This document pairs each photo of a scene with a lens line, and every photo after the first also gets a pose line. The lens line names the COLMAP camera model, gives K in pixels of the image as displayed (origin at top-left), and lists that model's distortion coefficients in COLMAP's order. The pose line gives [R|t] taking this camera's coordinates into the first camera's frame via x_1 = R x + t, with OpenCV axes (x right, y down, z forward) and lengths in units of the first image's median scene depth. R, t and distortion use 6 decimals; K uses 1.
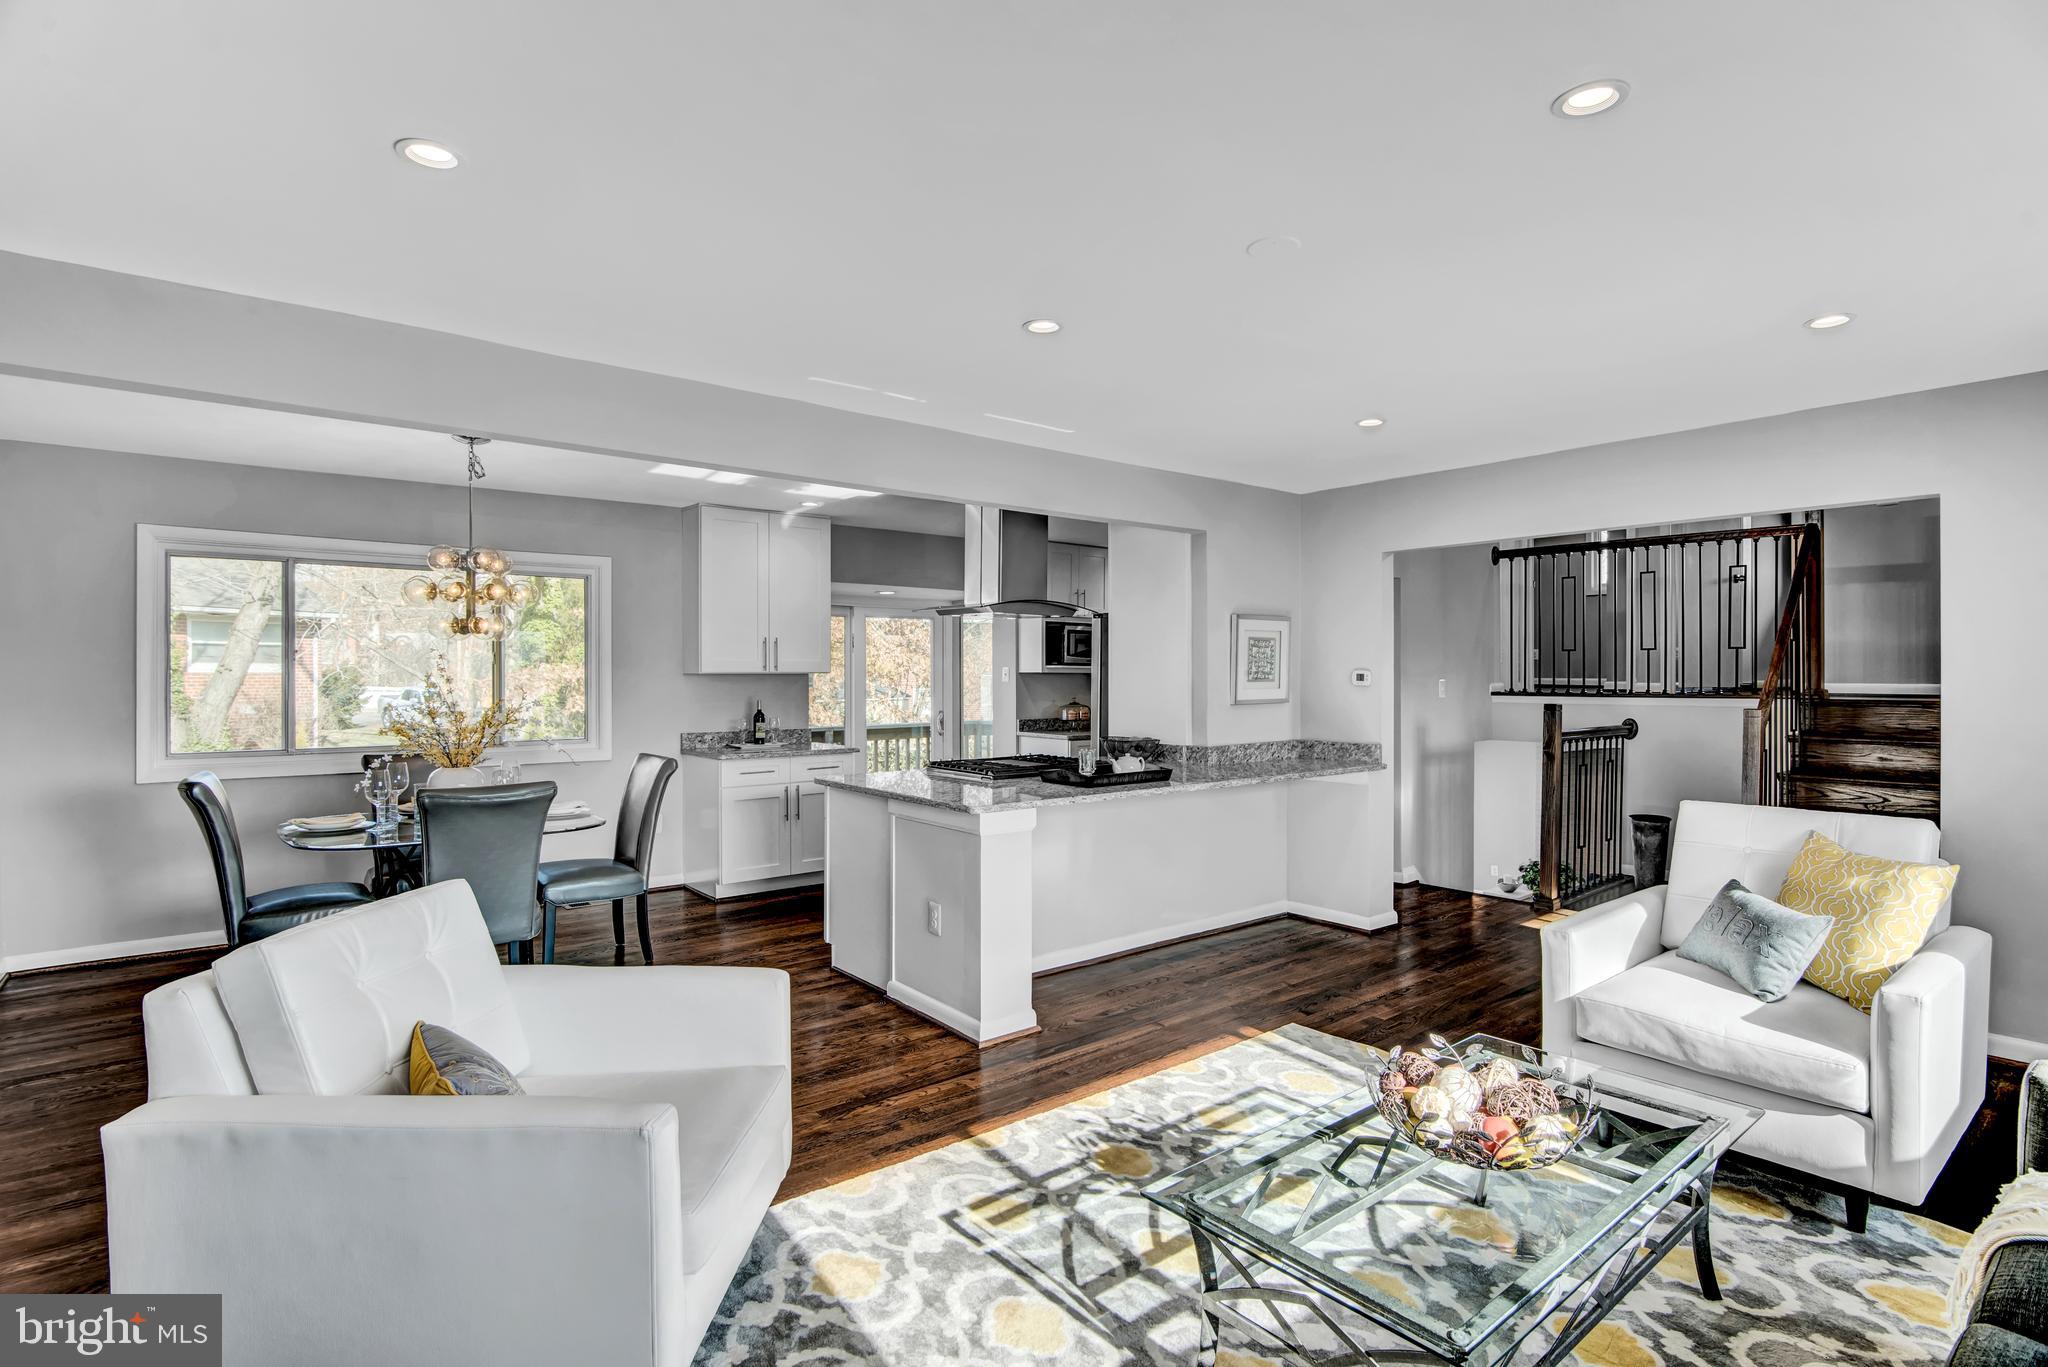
lens RADIAL K [[1005.5, 0, 1030.3], [0, 1005.5, 674.7], [0, 0, 1]] dist [-0.018681, 0.000065]
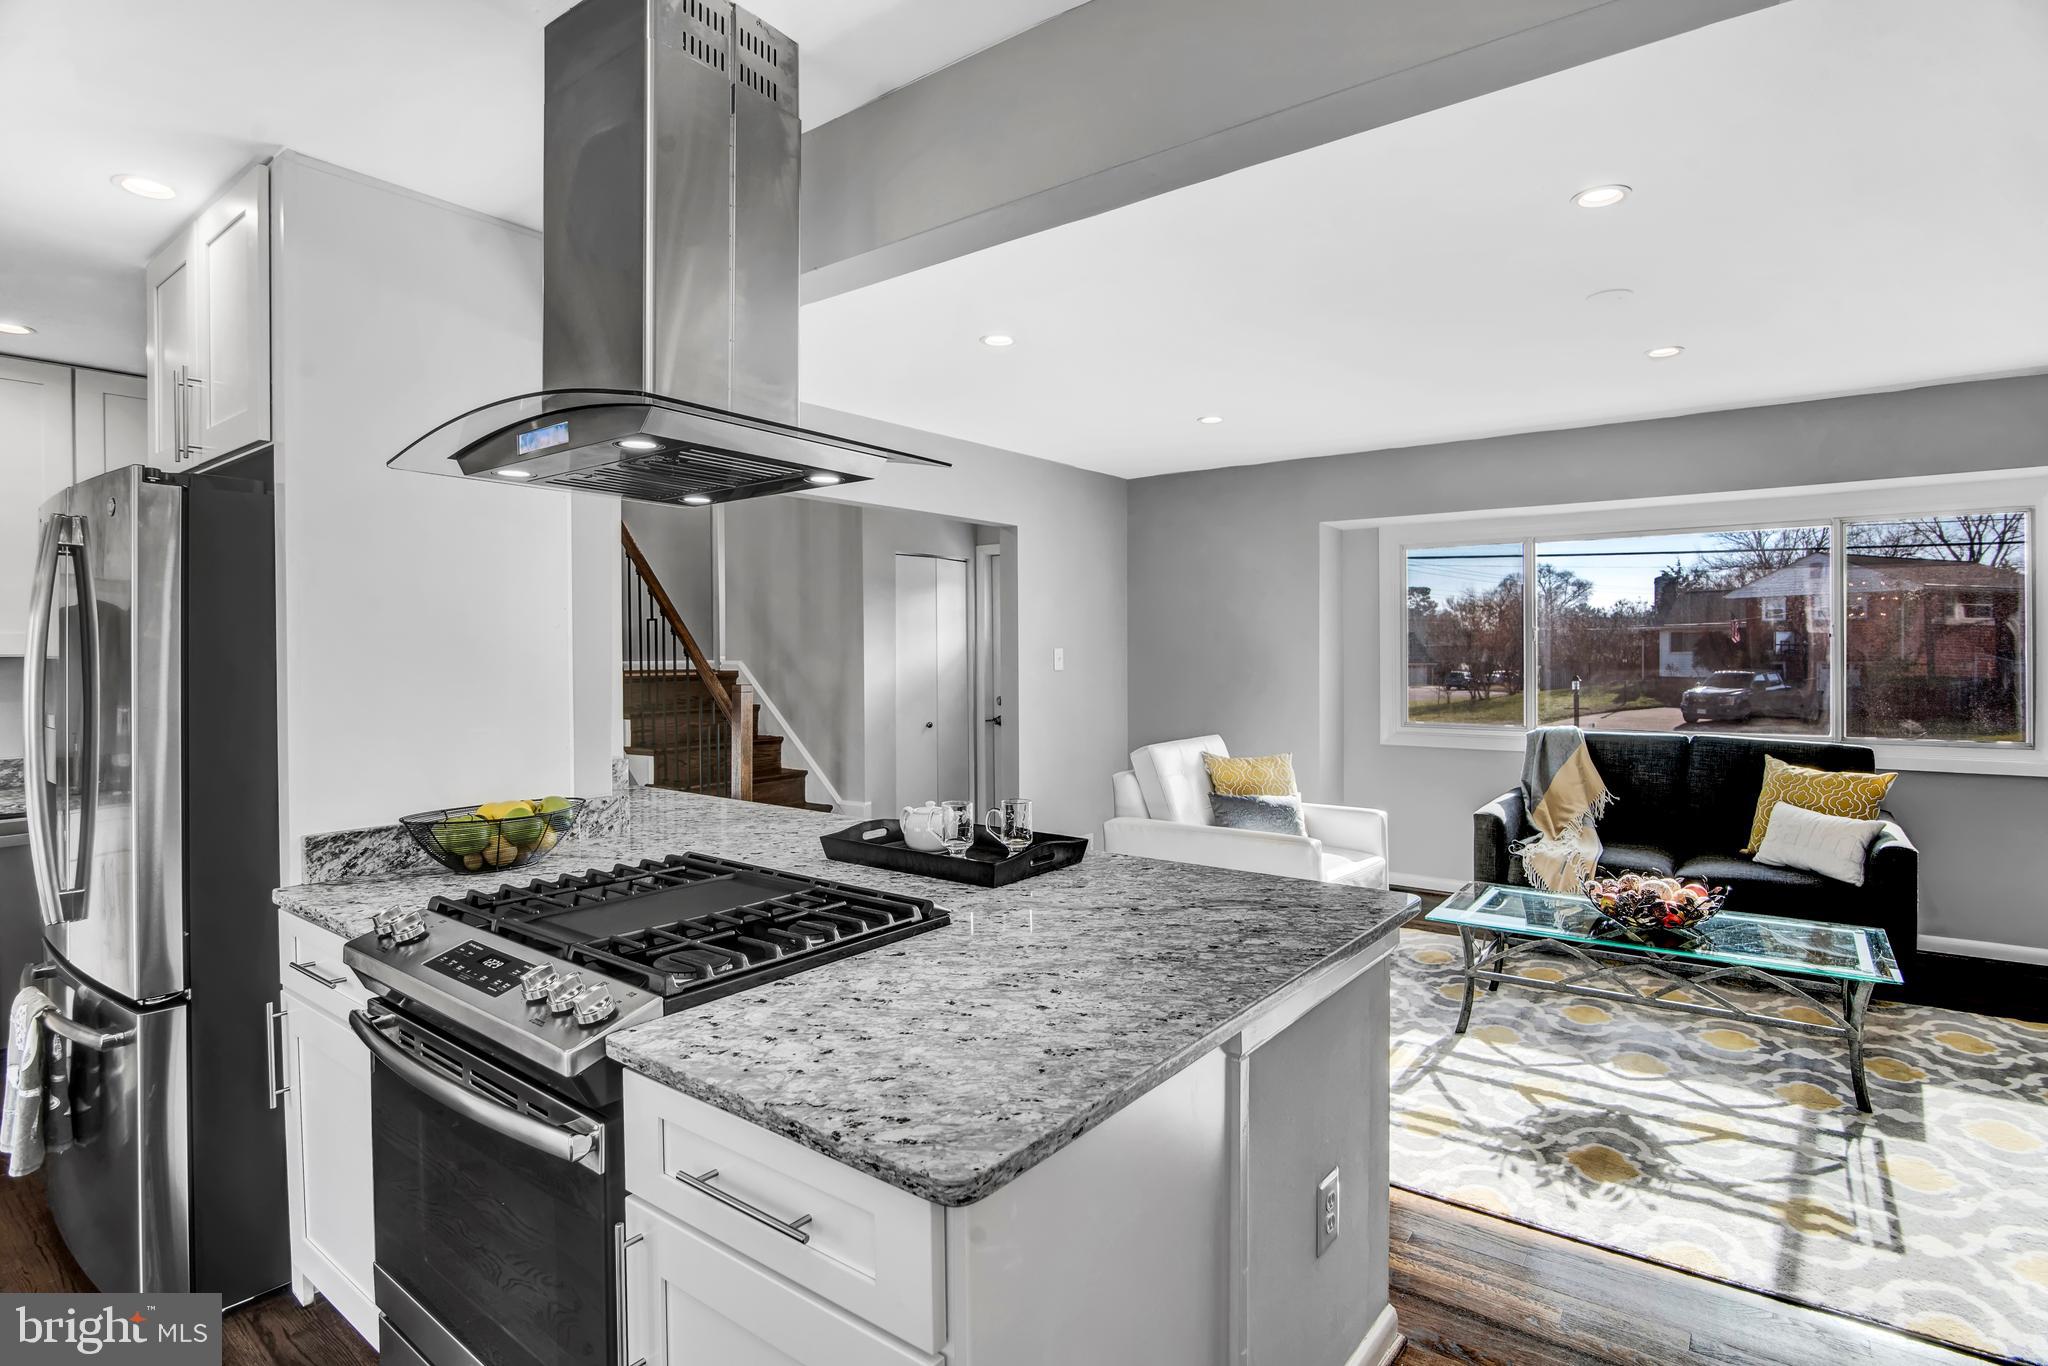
lens RADIAL K [[1005.5, 0, 1022.3], [0, 1005.5, 659.2], [0, 0, 1]] dist [-0.018681, 0.000065]
pose [[-0.228636, -0.007735, 0.973481, -0.557750], [0.007878, 0.999921, 0.009795, -0.001362], [-0.973480, 0.009908, -0.228557, 1.410617]]
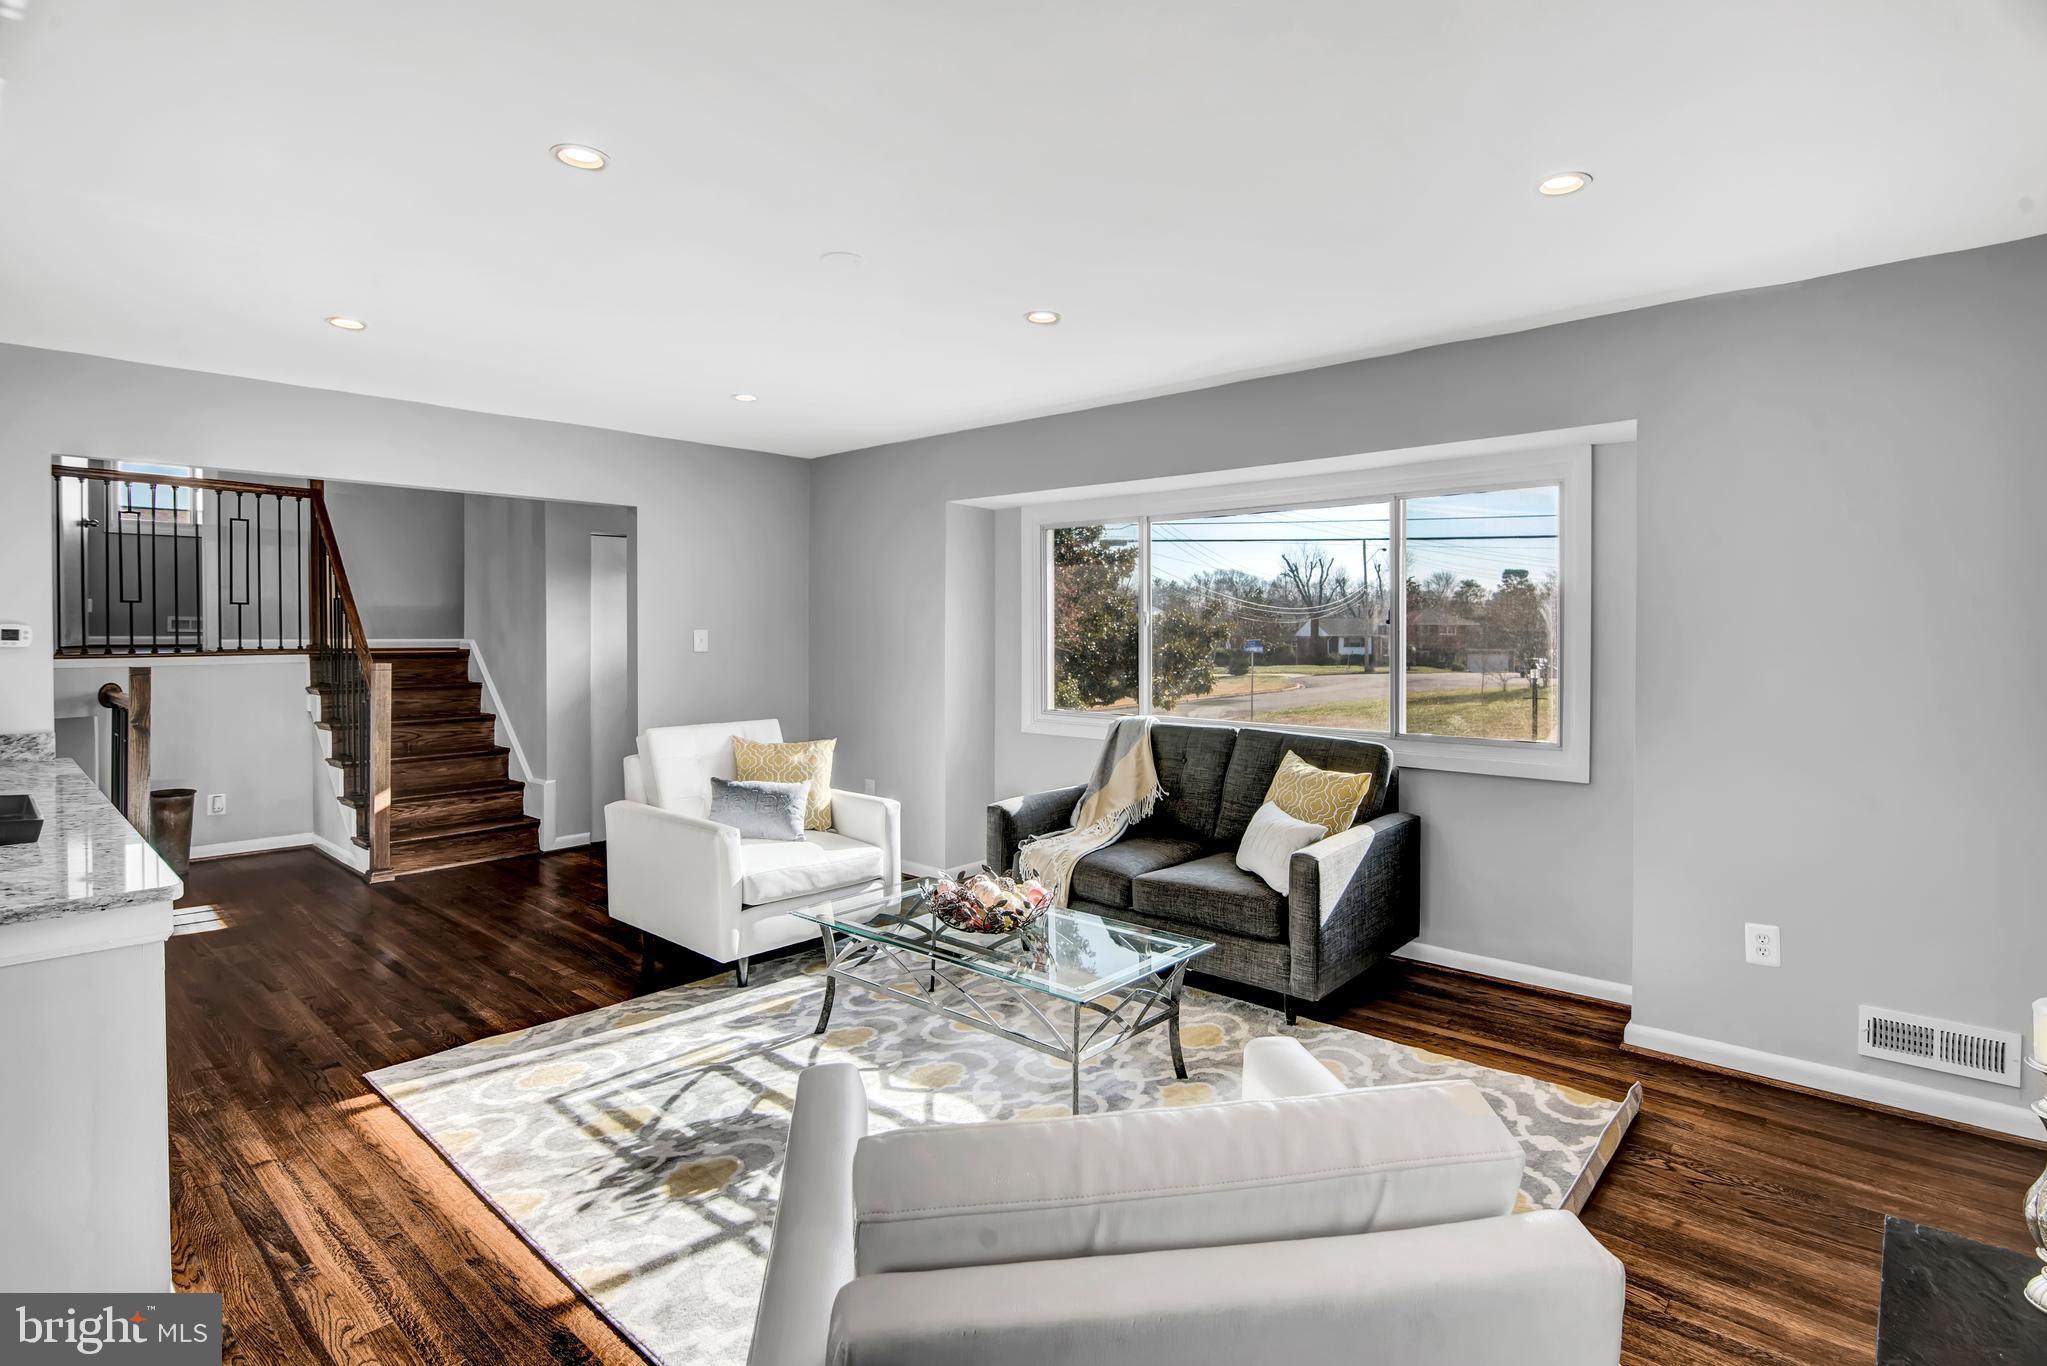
lens RADIAL K [[1005.0, 0, 1037.7], [0, 1005.0, 645.9], [0, 0, 1]] dist [-0.018681, 0.000065]
pose [[-0.152753, -0.016282, 0.988130, -0.670260], [-0.001647, 0.999867, 0.016221, -0.003376], [-0.988263, 0.000850, -0.152759, 0.679166]]
